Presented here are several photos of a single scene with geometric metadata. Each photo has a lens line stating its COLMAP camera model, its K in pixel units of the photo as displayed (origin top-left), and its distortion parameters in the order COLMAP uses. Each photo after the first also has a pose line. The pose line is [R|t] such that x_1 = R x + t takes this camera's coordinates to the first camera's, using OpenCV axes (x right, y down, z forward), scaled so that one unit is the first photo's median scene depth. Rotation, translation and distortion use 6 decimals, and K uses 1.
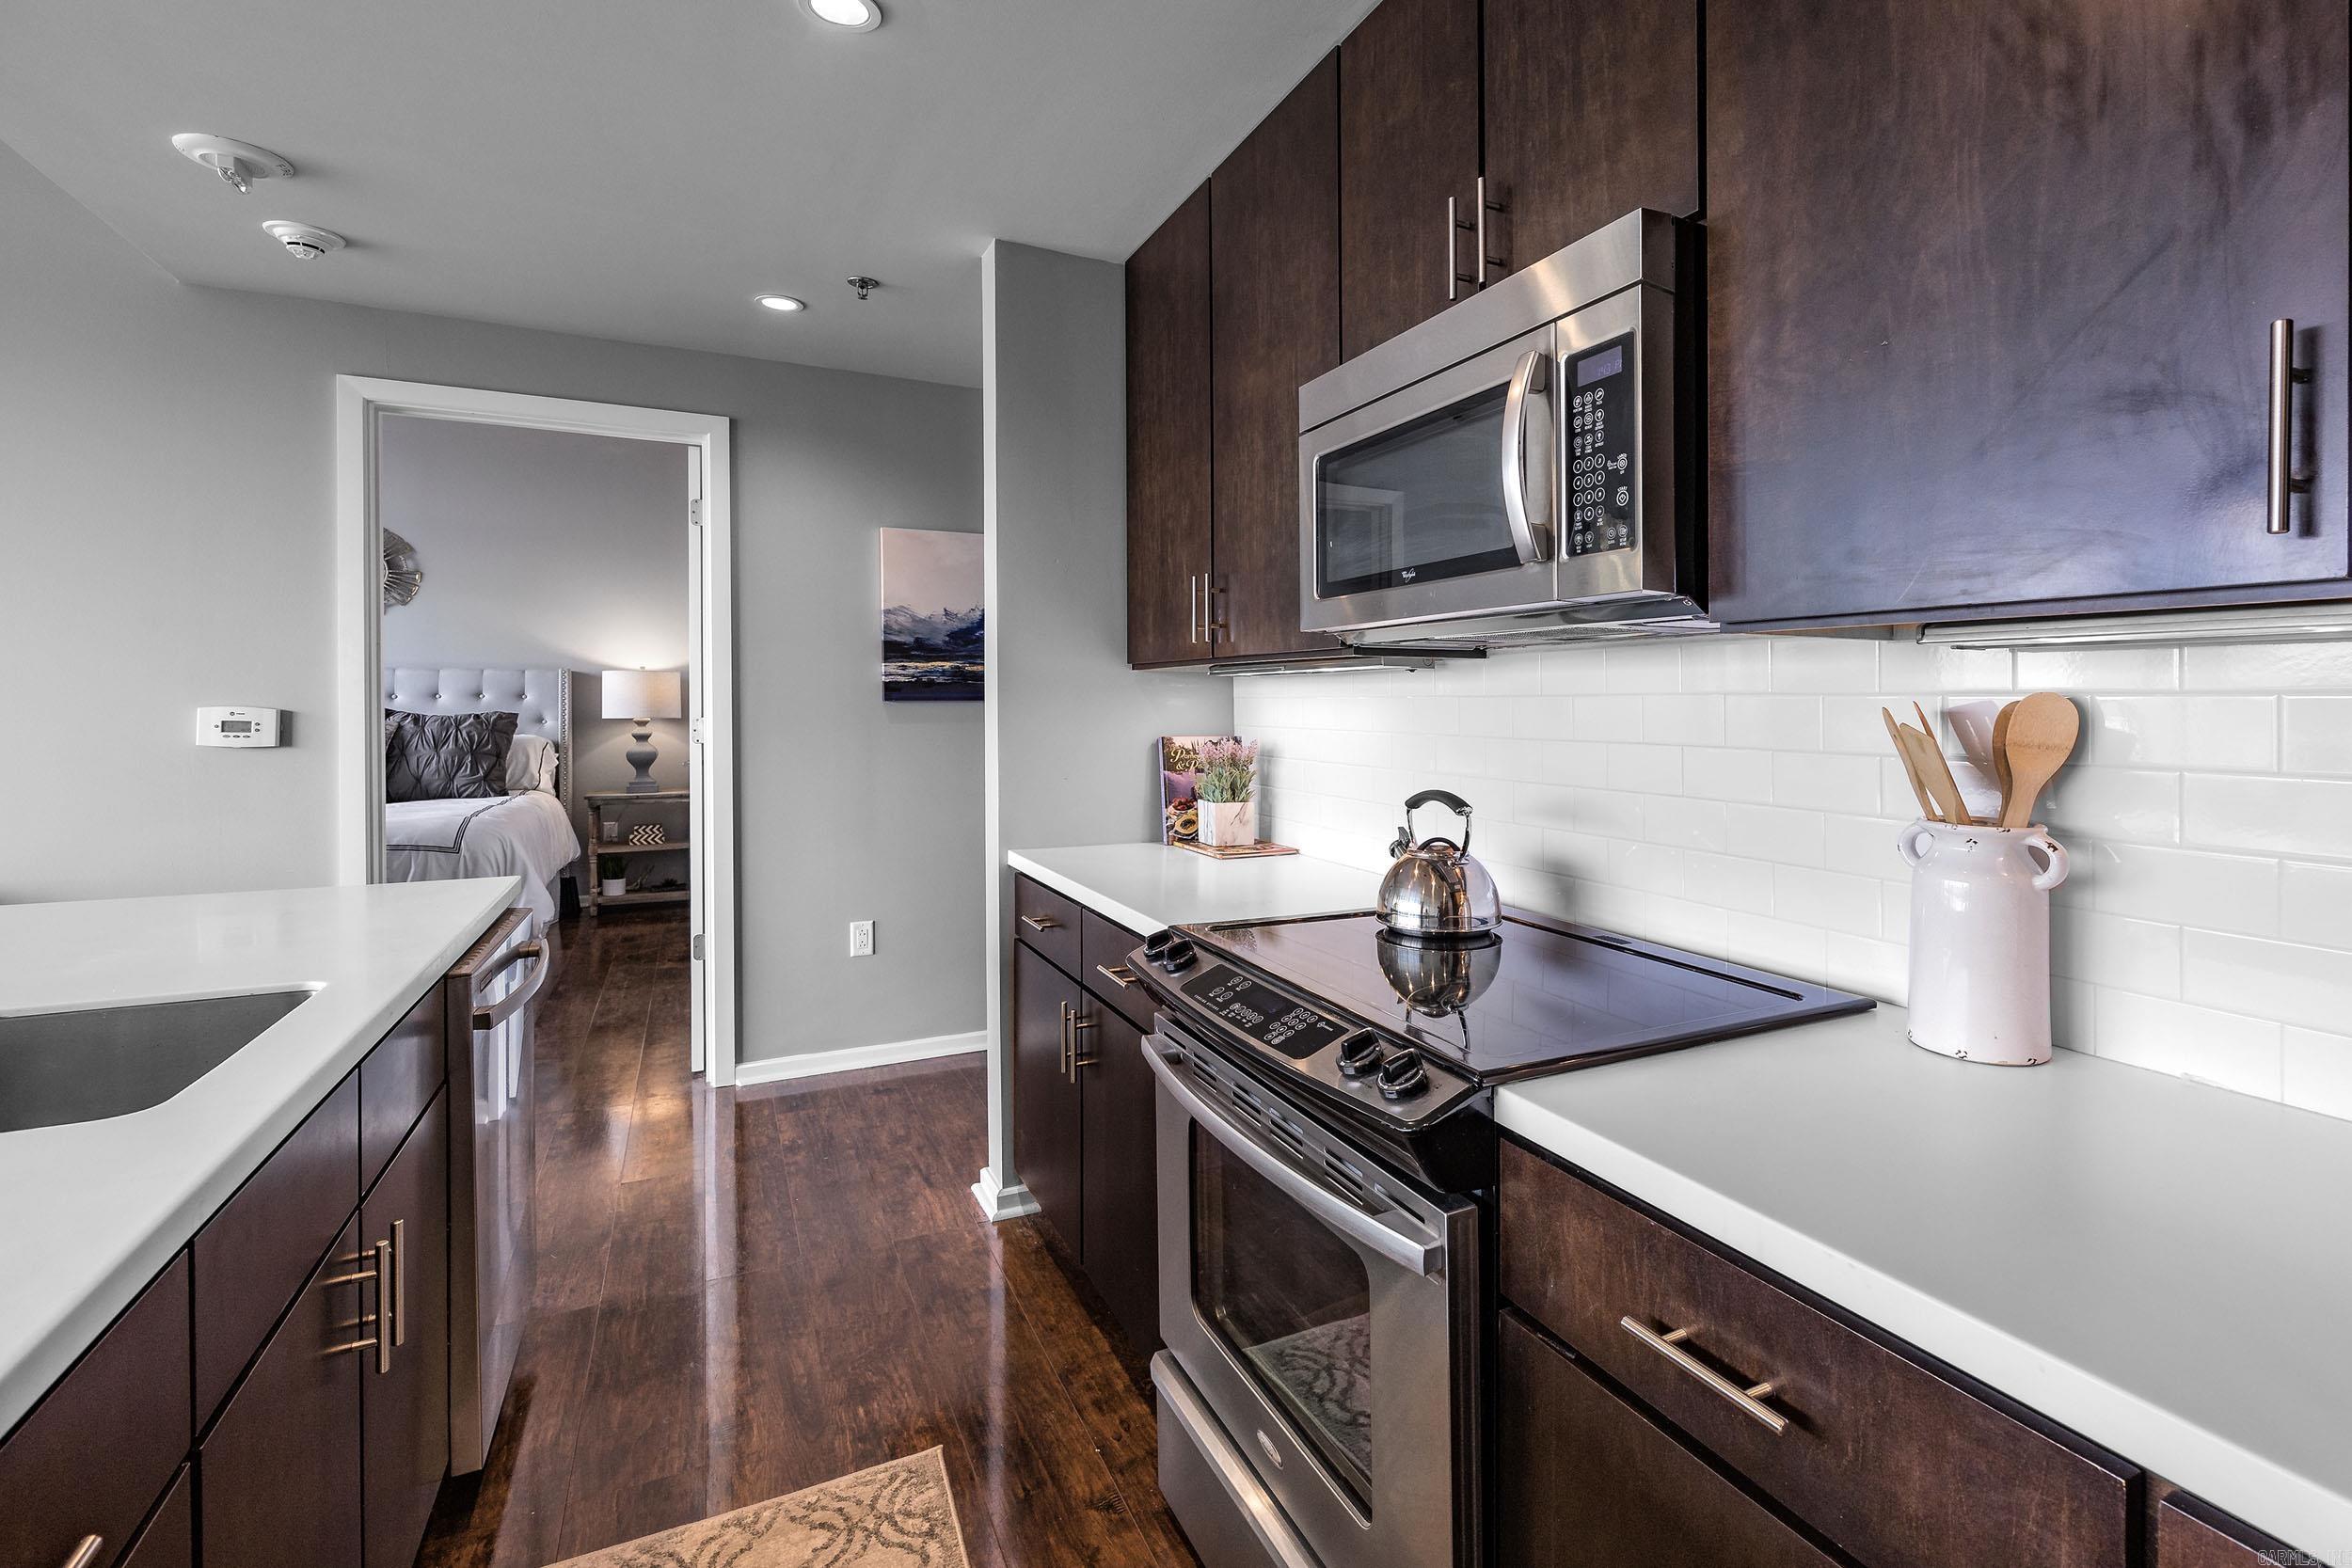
lens RADIAL K [[1040.3, 0, 1159.8], [0, 1040.3, 700.7], [0, 0, 1]] dist [0.005048, -0.003338]
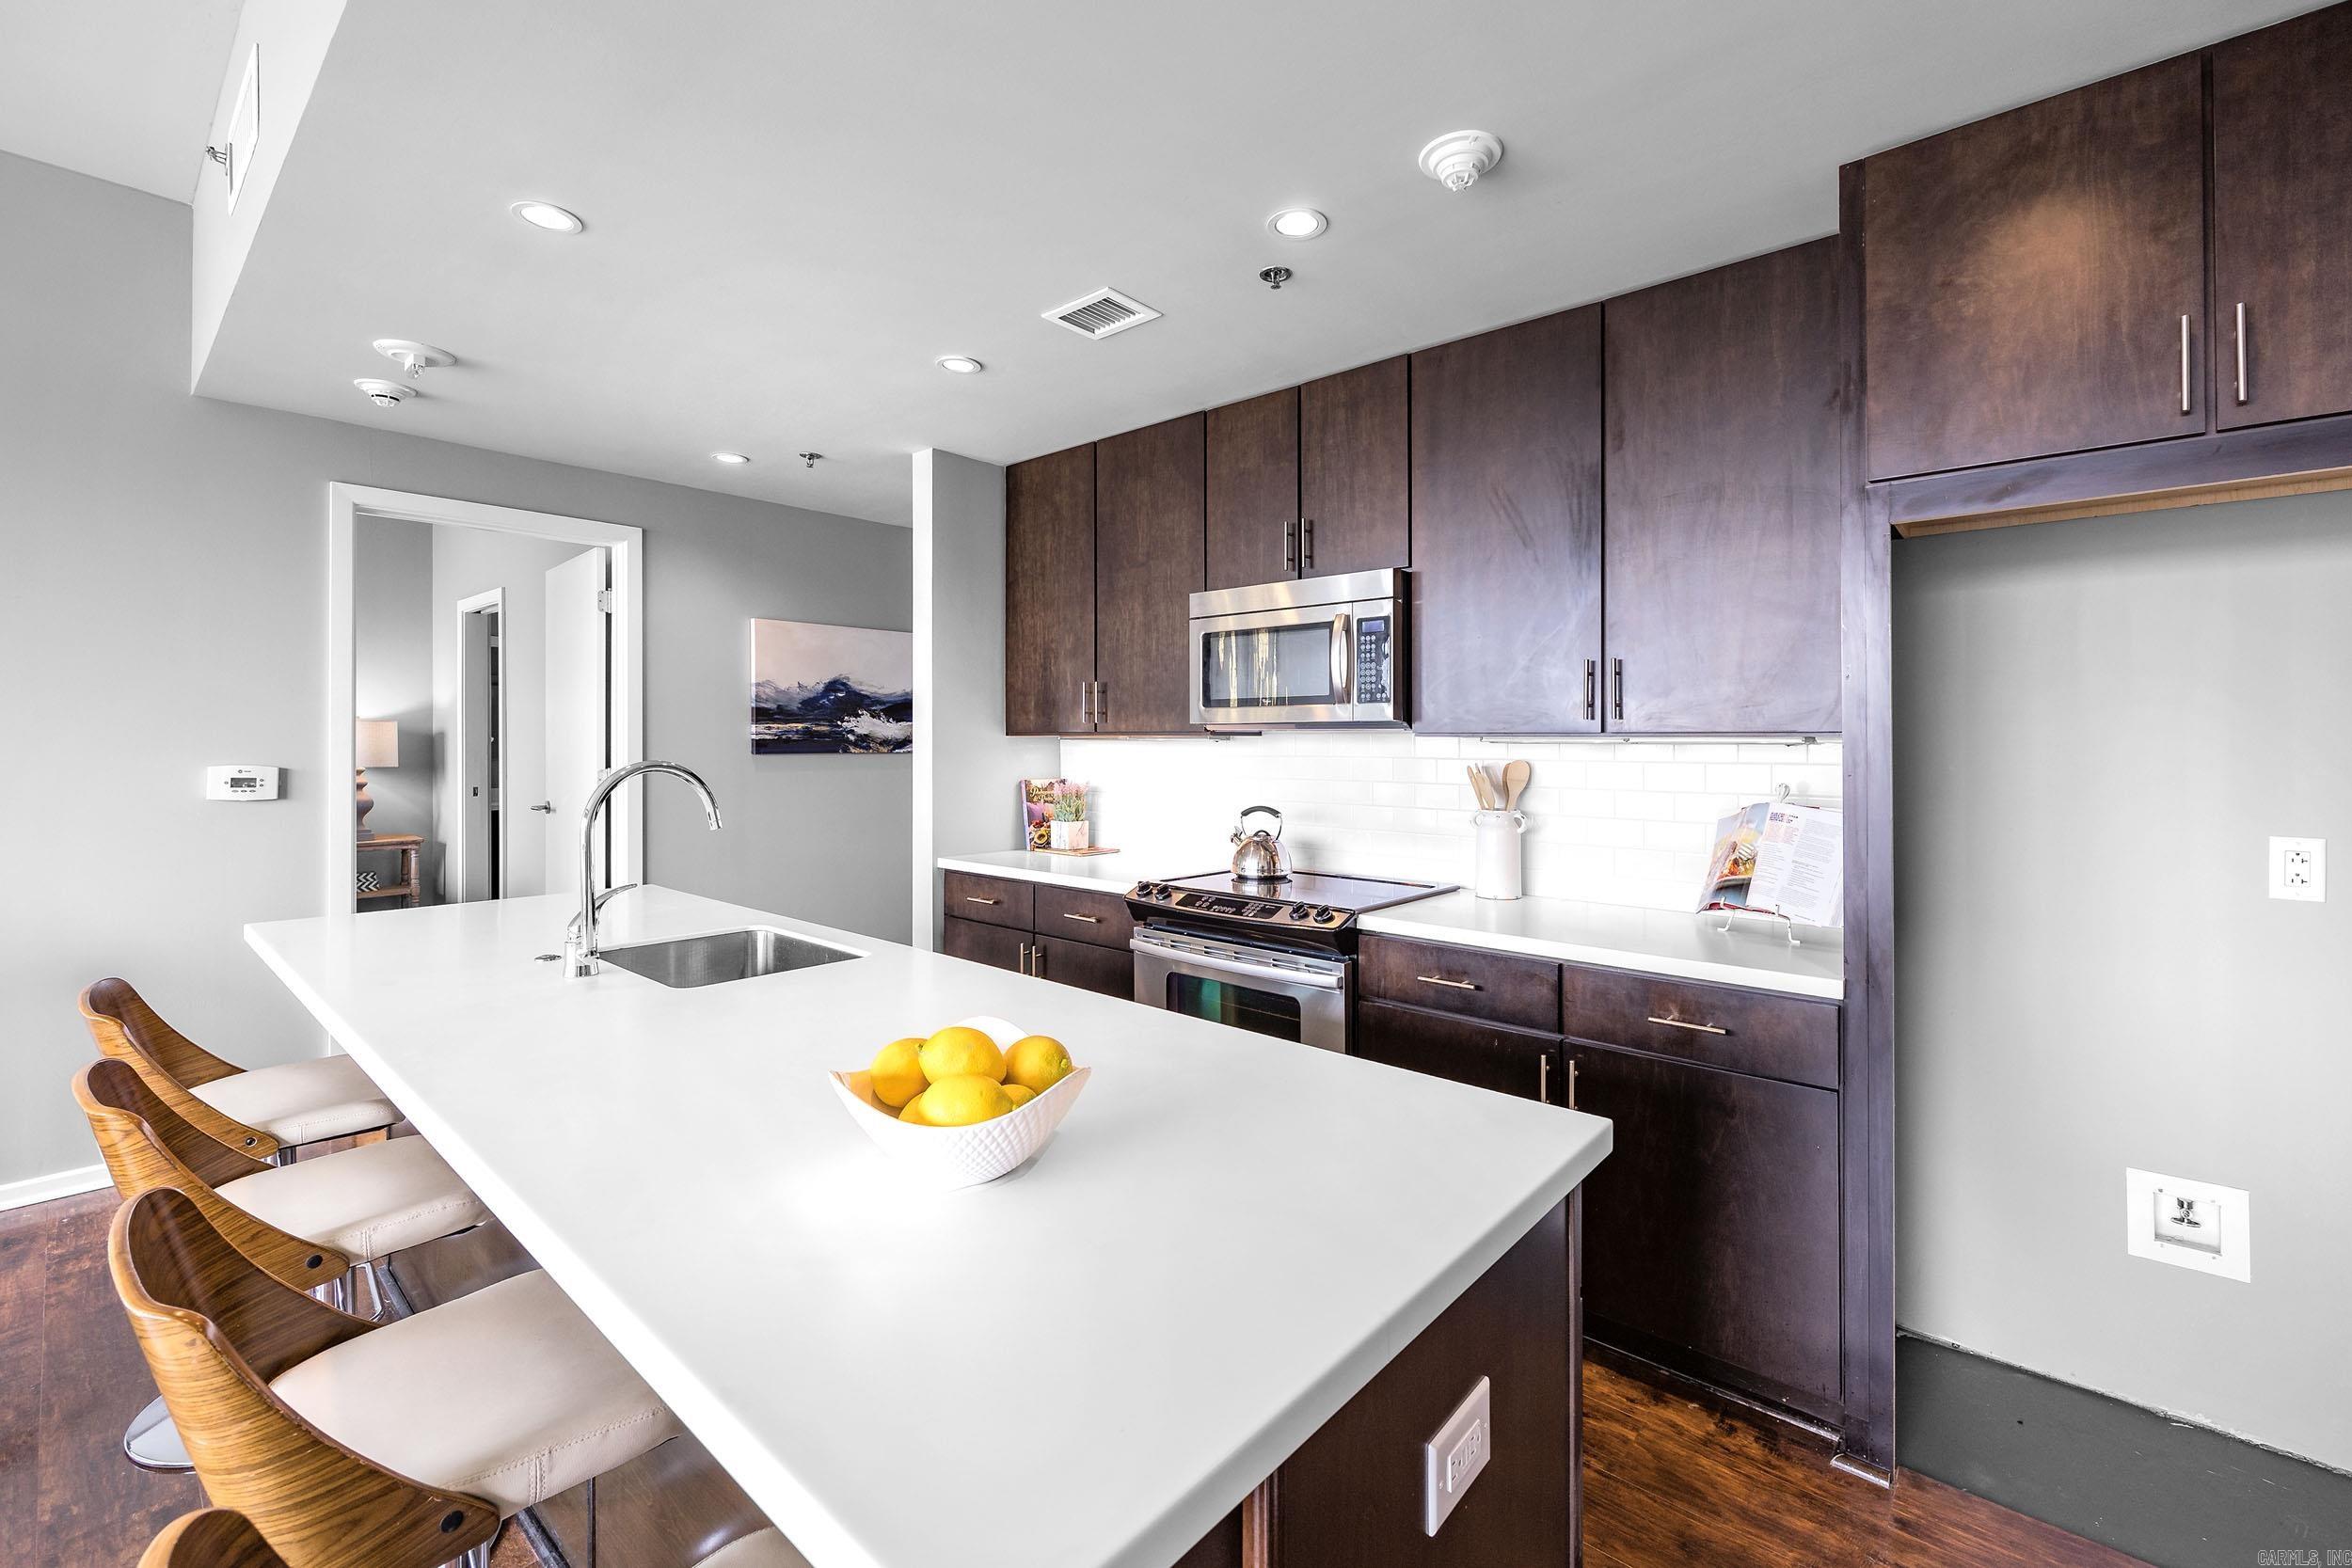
lens RADIAL K [[1040.3, 0, 1073.1], [0, 1040.3, 734.0], [0, 0, 1]] dist [0.005048, -0.003338]
pose [[0.935177, 0.001175, 0.354180, -0.485990], [0.000245, 0.999992, -0.003966, -0.027025], [-0.354182, 0.003796, 0.935169, -0.454530]]
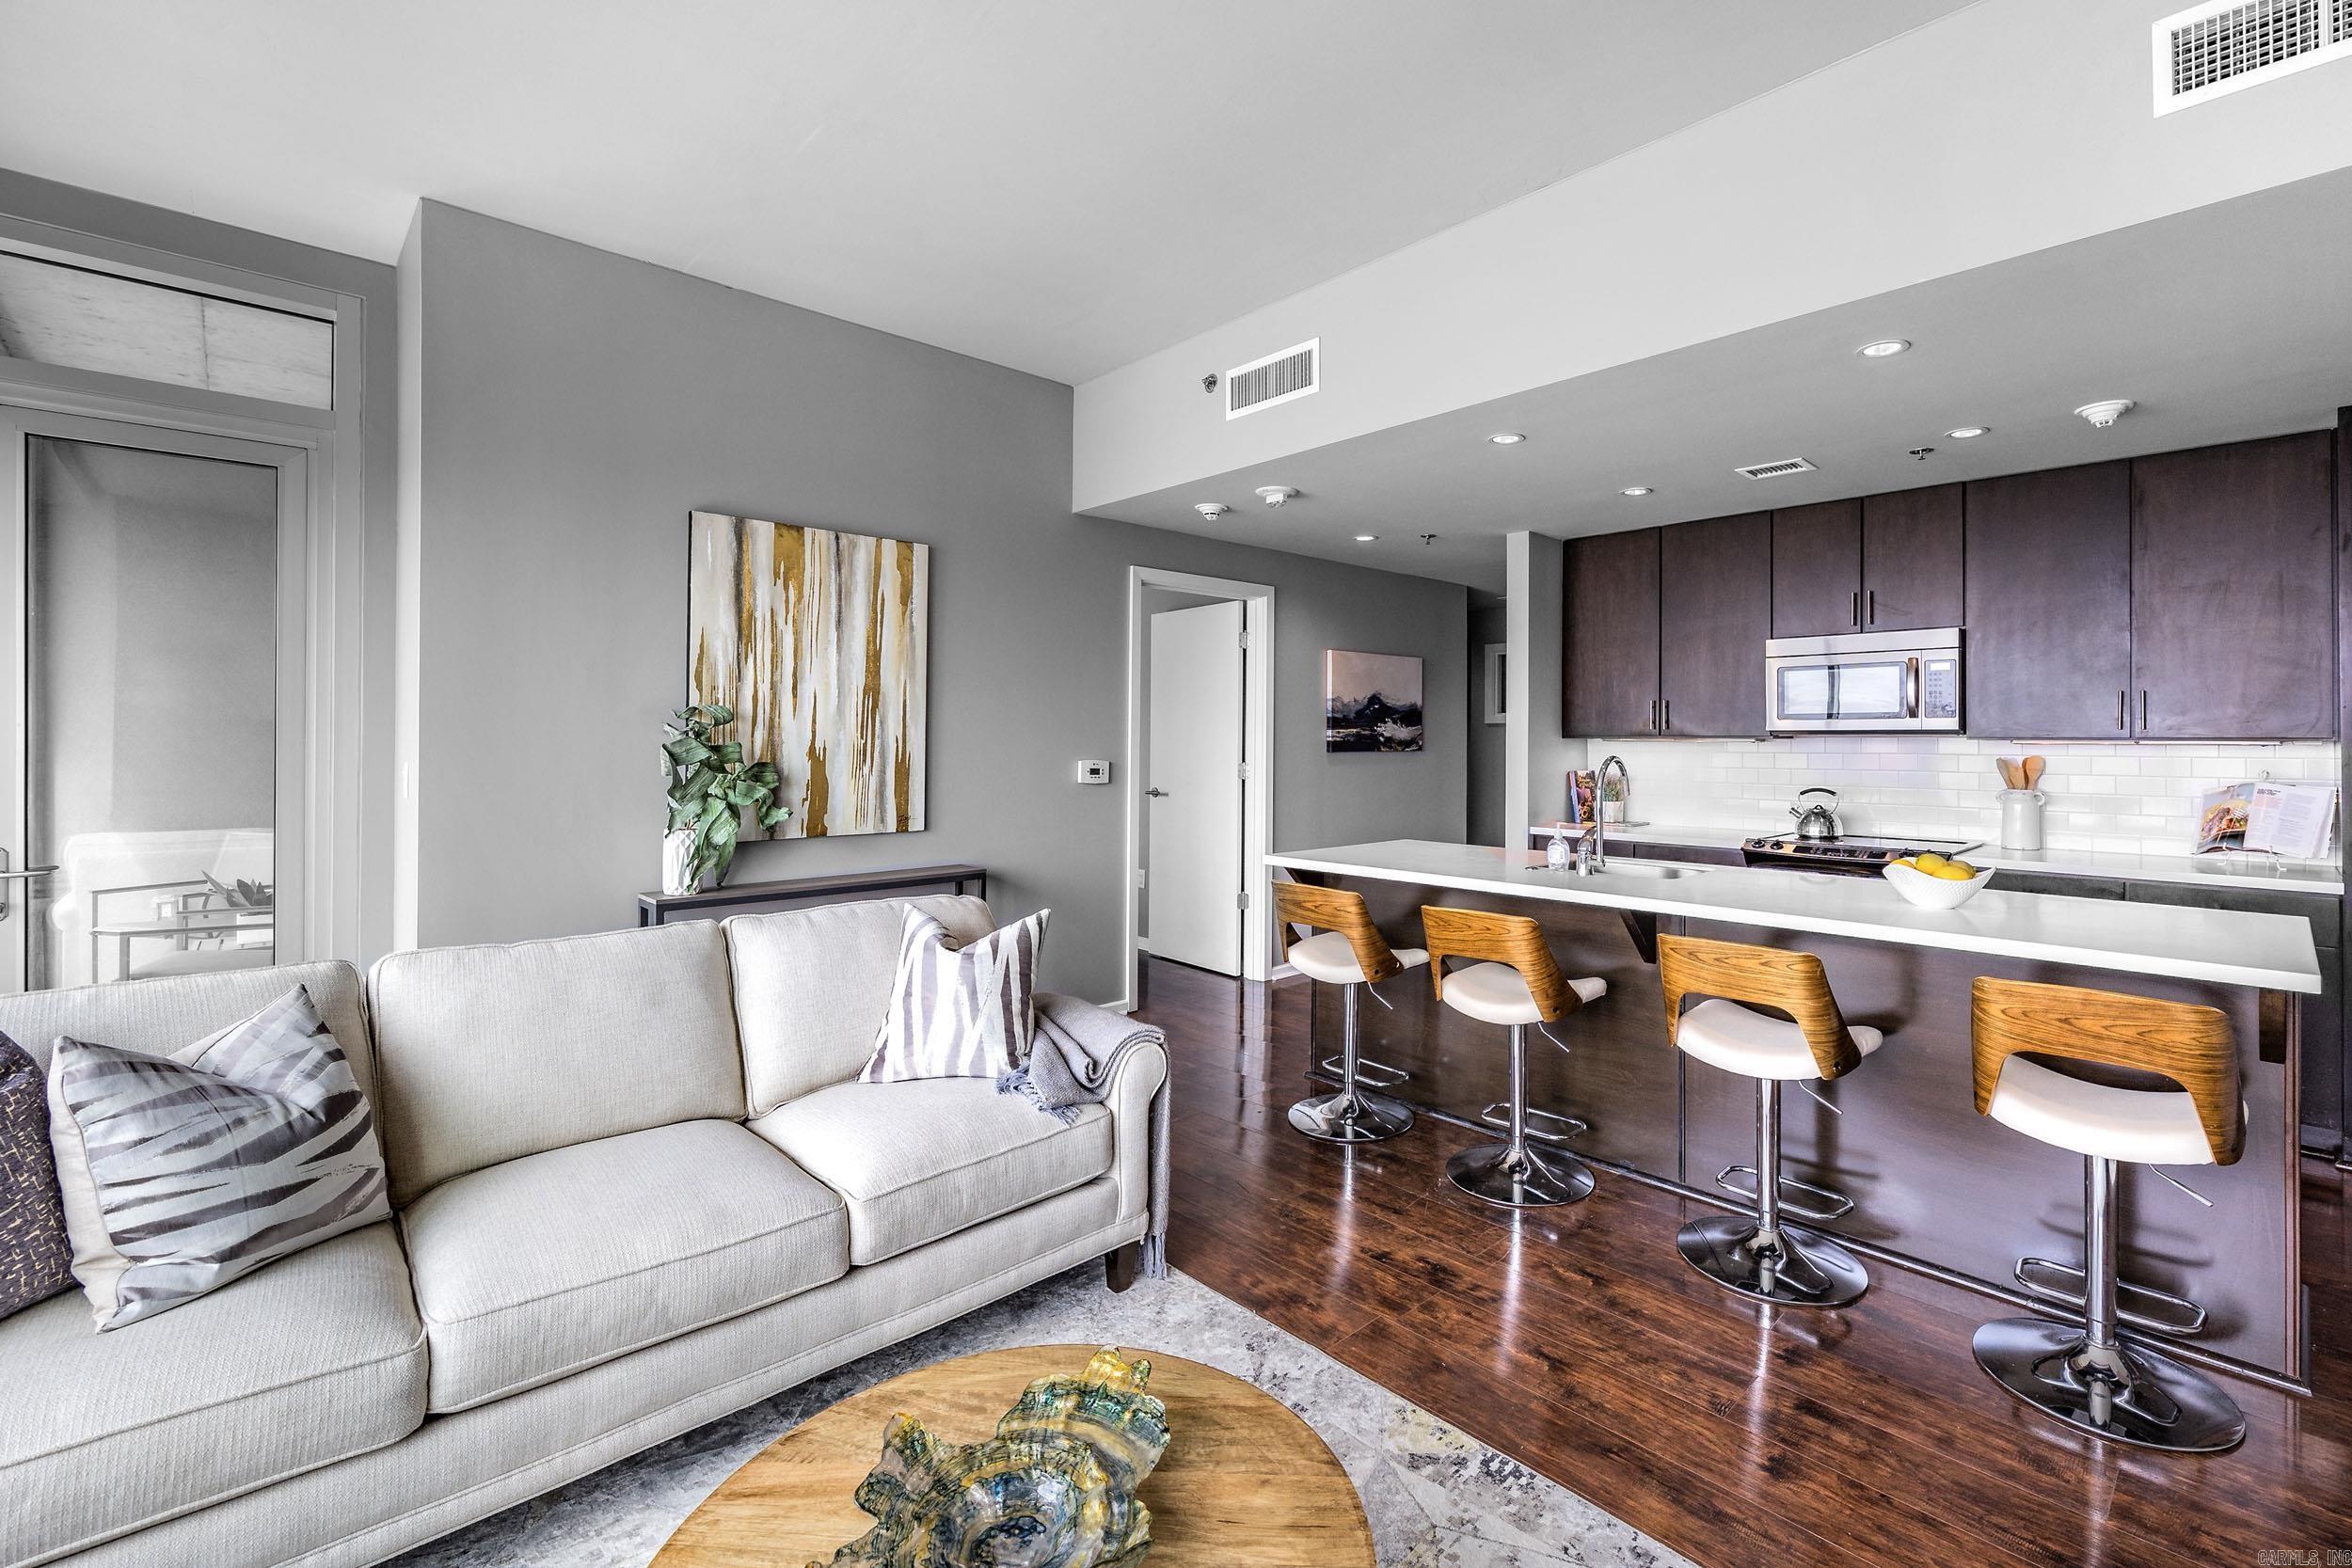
lens RADIAL K [[1040.3, 0, 1143.7], [0, 1040.3, 735.2], [0, 0, 1]] dist [0.005048, -0.003338]
pose [[0.957180, -0.001901, 0.289488, -1.456875], [0.002181, 0.999997, -0.000646, -0.037833], [-0.289486, 0.001250, 0.957181, -0.741608]]
